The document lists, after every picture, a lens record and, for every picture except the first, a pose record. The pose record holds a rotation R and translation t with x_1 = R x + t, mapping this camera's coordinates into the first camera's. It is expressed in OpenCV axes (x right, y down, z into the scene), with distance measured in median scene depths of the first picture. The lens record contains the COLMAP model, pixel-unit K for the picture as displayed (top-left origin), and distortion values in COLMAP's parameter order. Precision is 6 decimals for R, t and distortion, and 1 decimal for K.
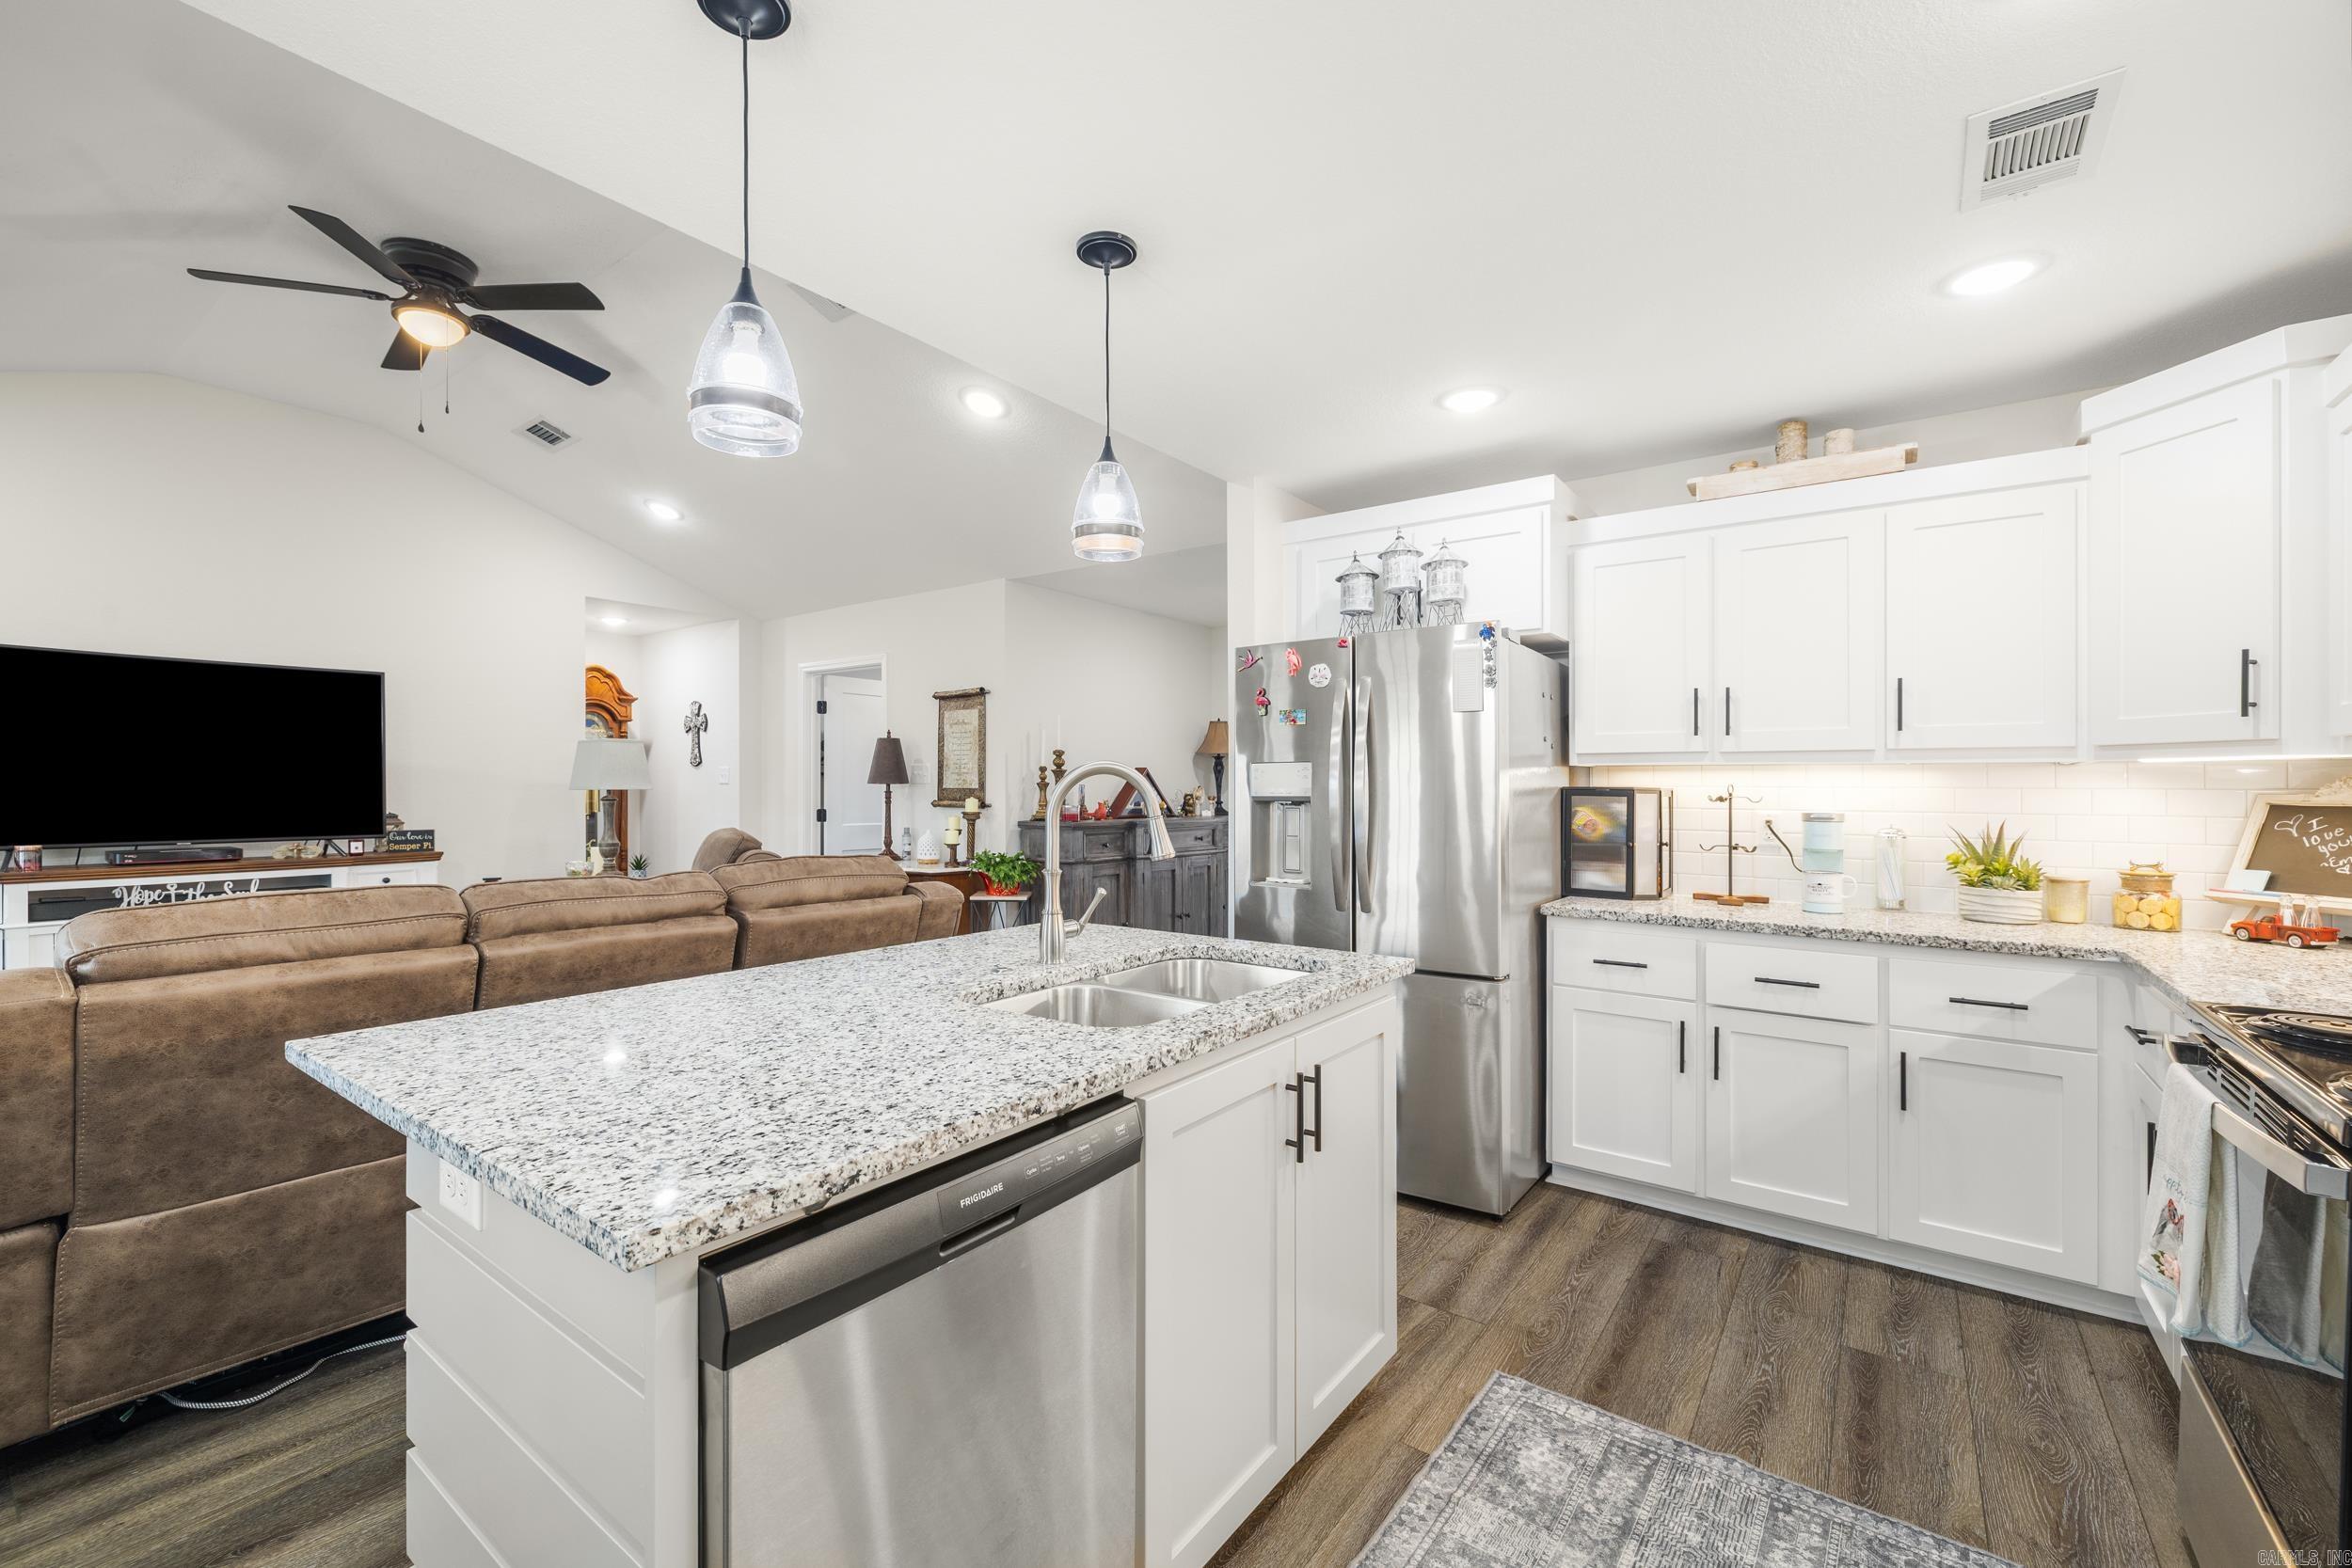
lens RADIAL K [[981.7, 0, 1162.9], [0, 981.7, 788.7], [0, 0, 1]] dist [-0.001103, -0.000330]
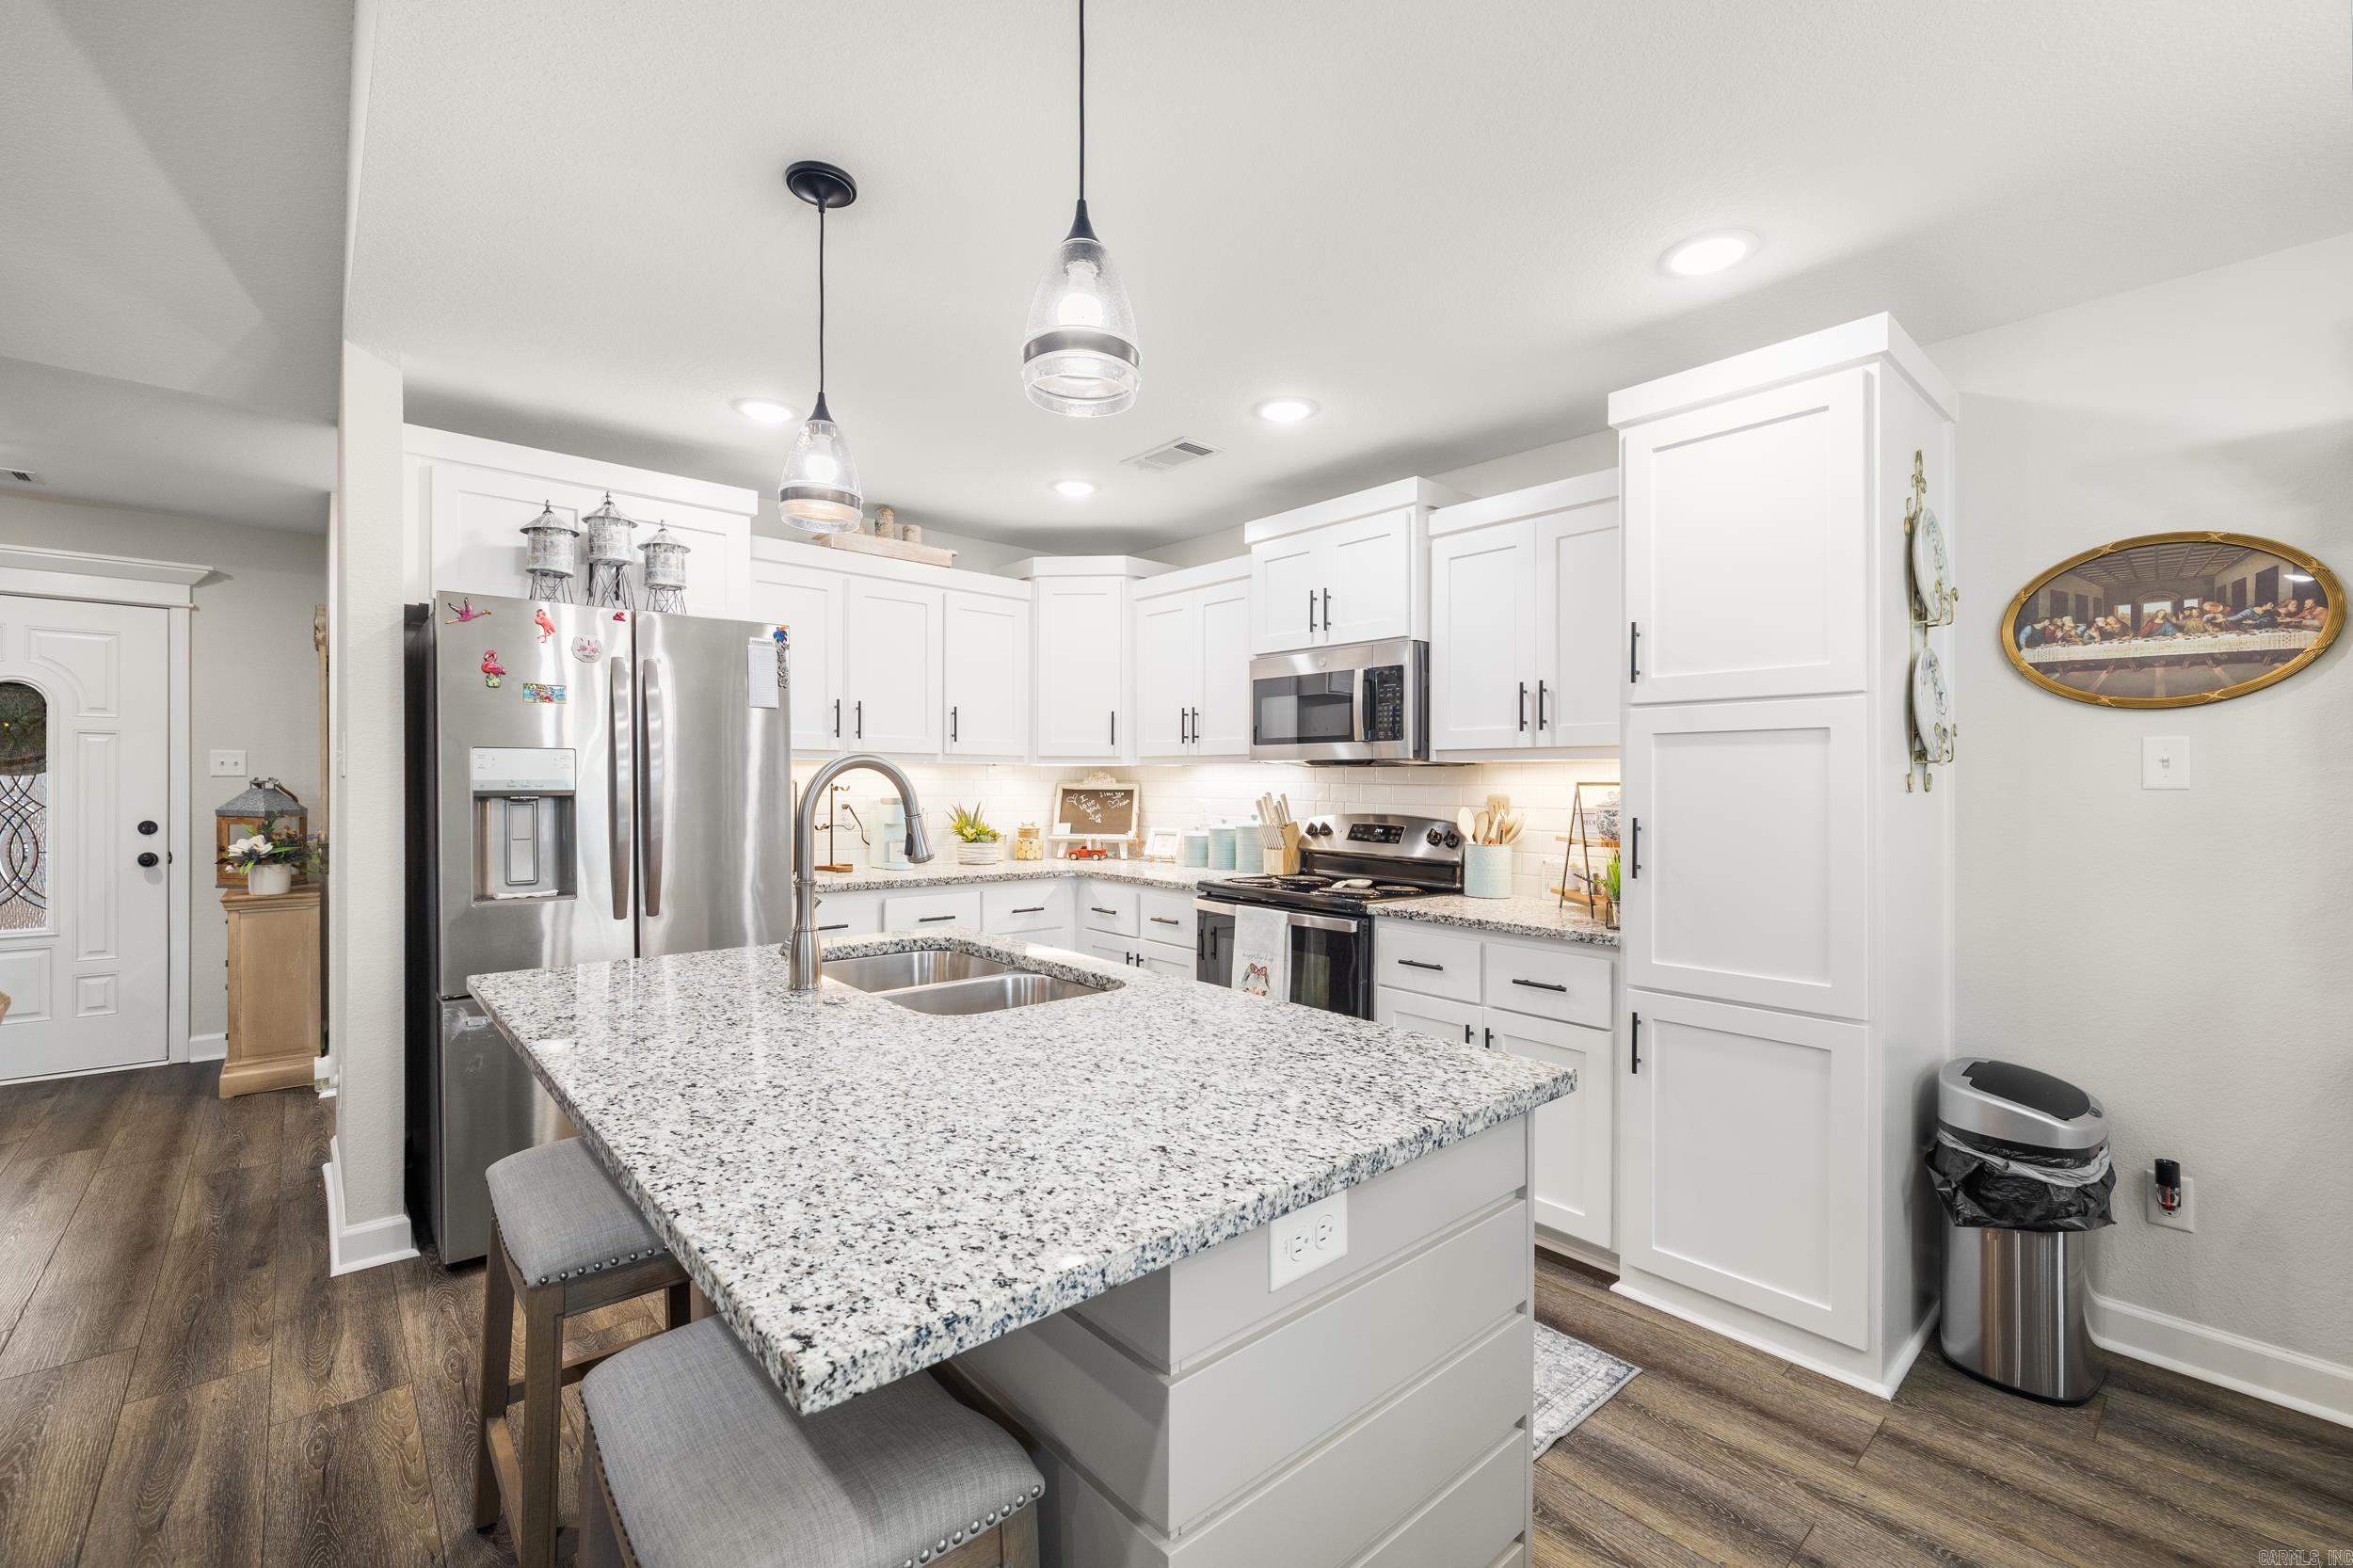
lens RADIAL K [[982.2, 0, 1154.9], [0, 982.2, 782.7], [0, 0, 1]] dist [-0.001103, -0.000330]
pose [[0.213258, -0.004125, 0.976987, -0.364320], [-0.004496, 0.999976, 0.005203, -0.003312], [-0.976986, -0.005502, 0.213235, 0.213253]]
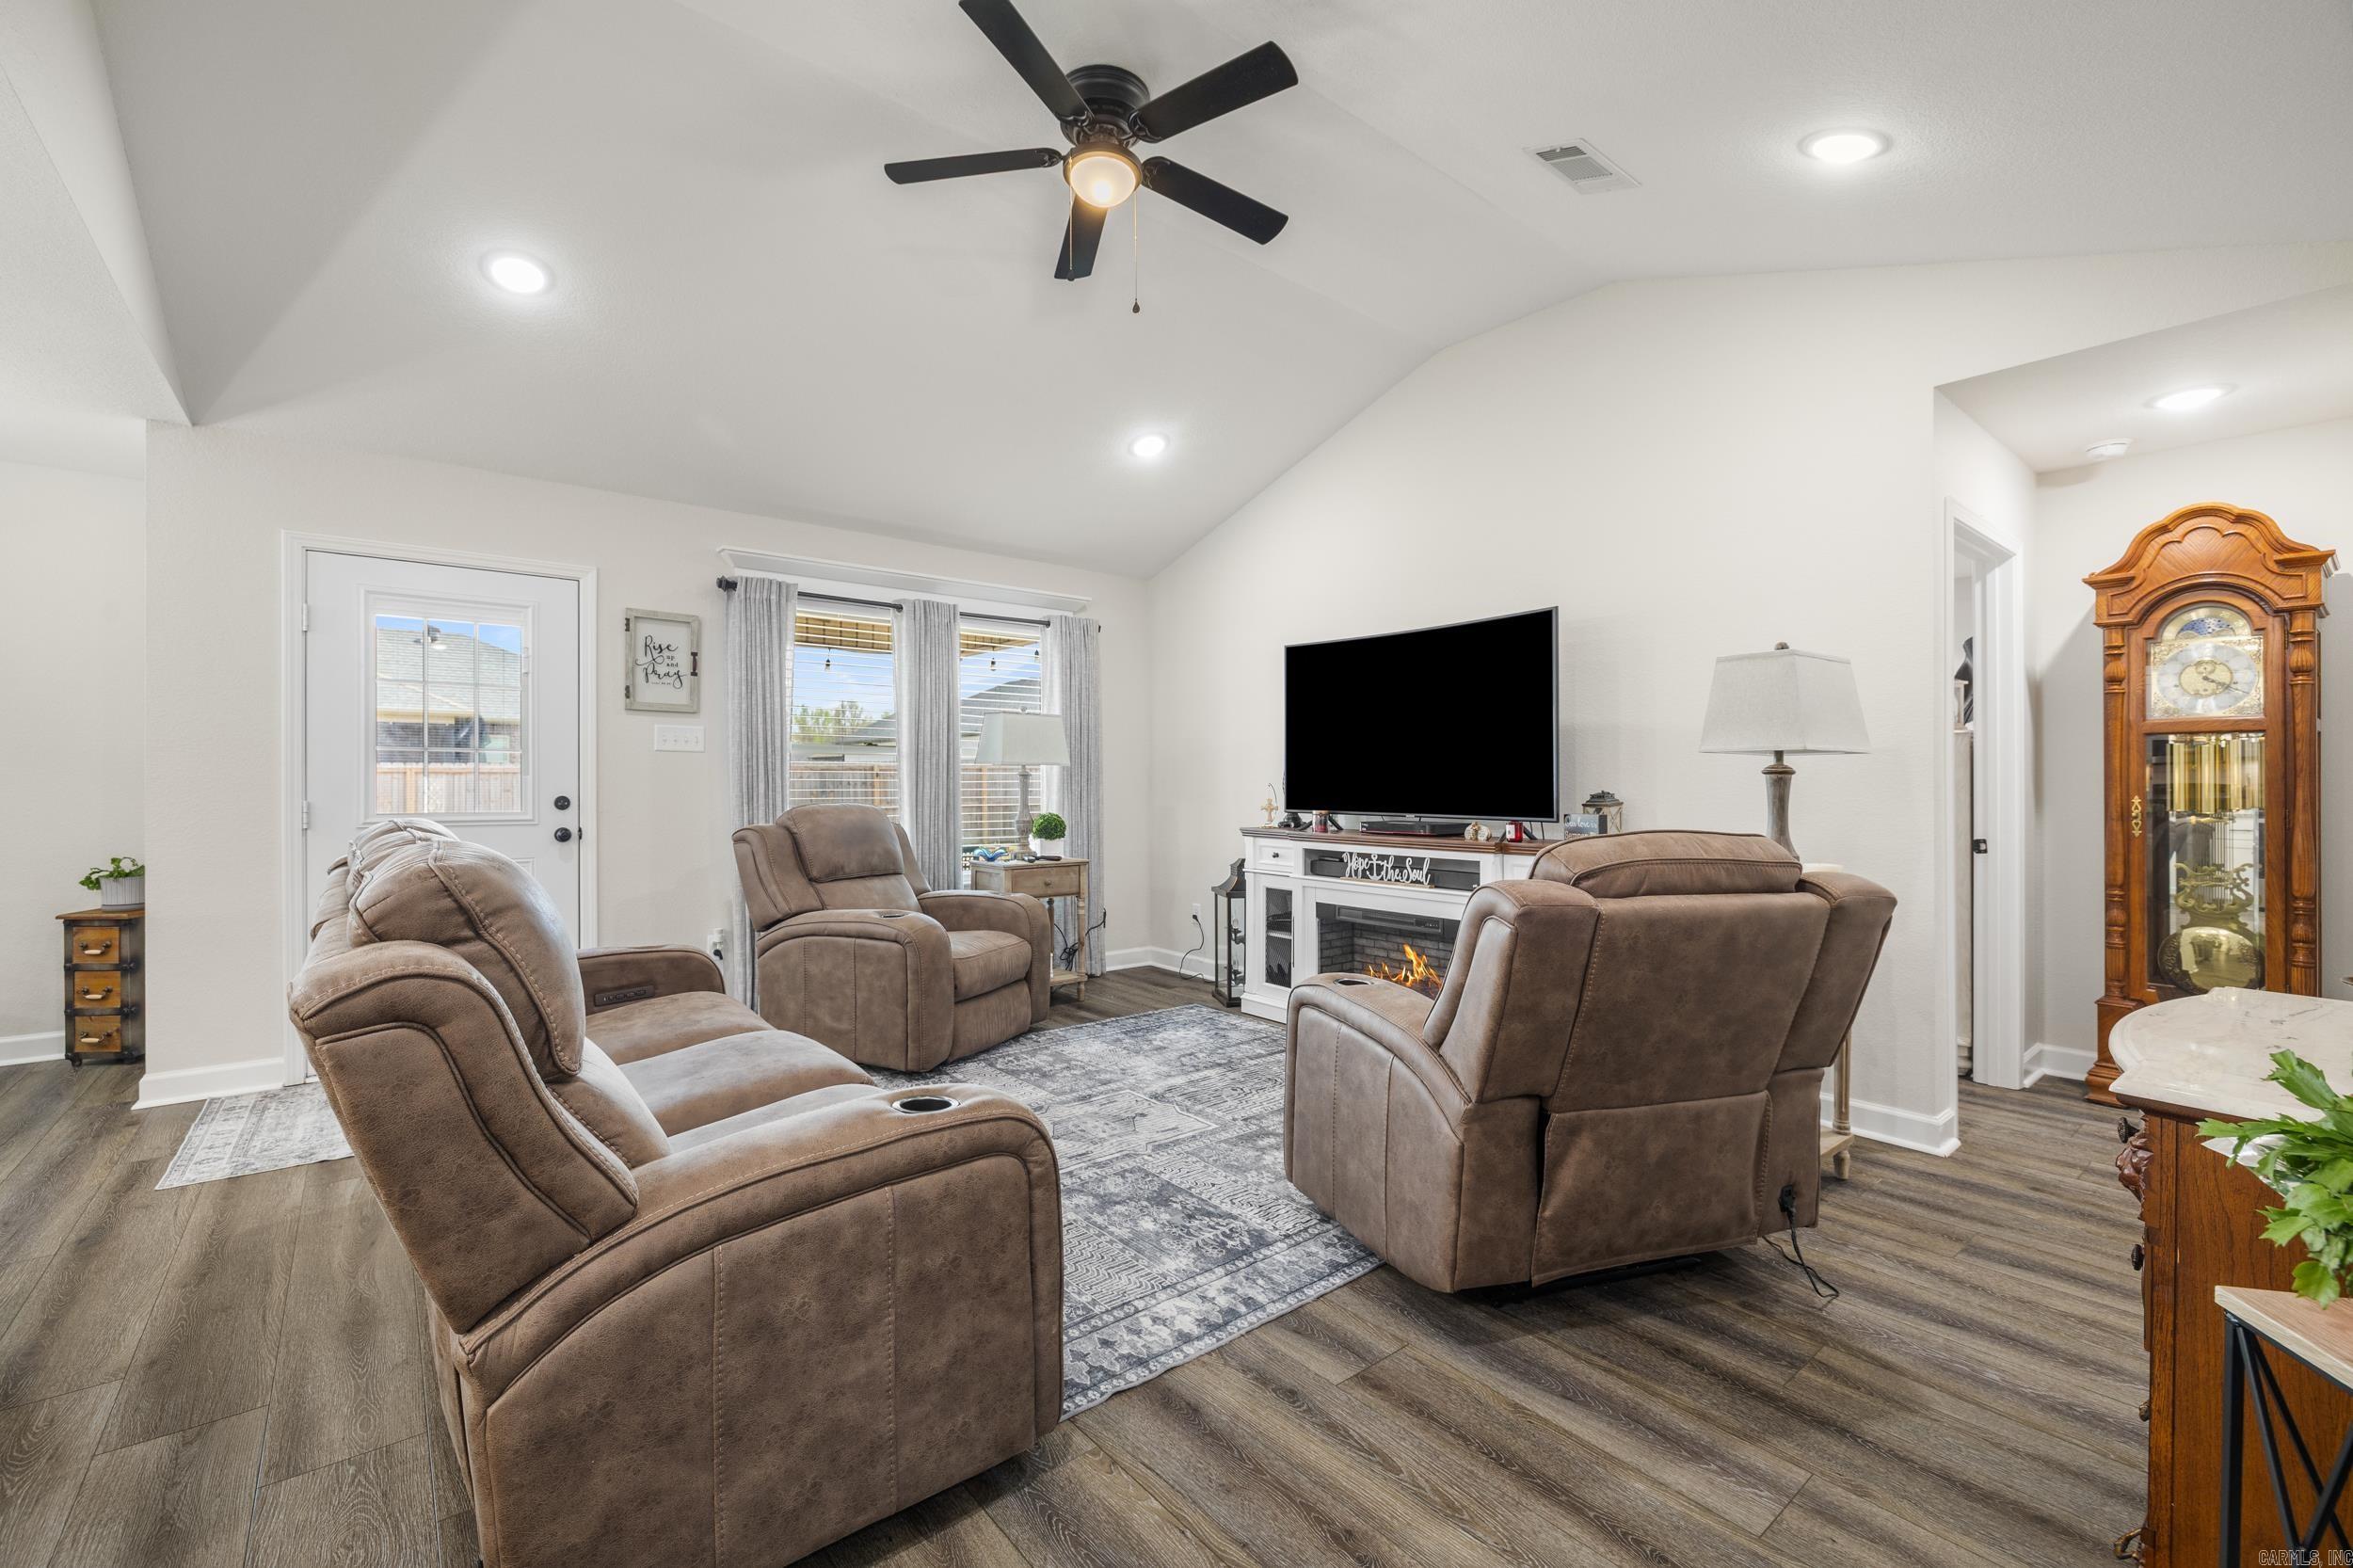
lens RADIAL K [[982.2, 0, 1155.9], [0, 982.2, 783.1], [0, 0, 1]] dist [-0.001103, -0.000330]
pose [[-0.253180, 0.000768, -0.967419, 0.025604], [-0.007339, 0.999969, 0.002715, 0.019155], [0.967391, 0.007787, -0.253166, 0.875164]]
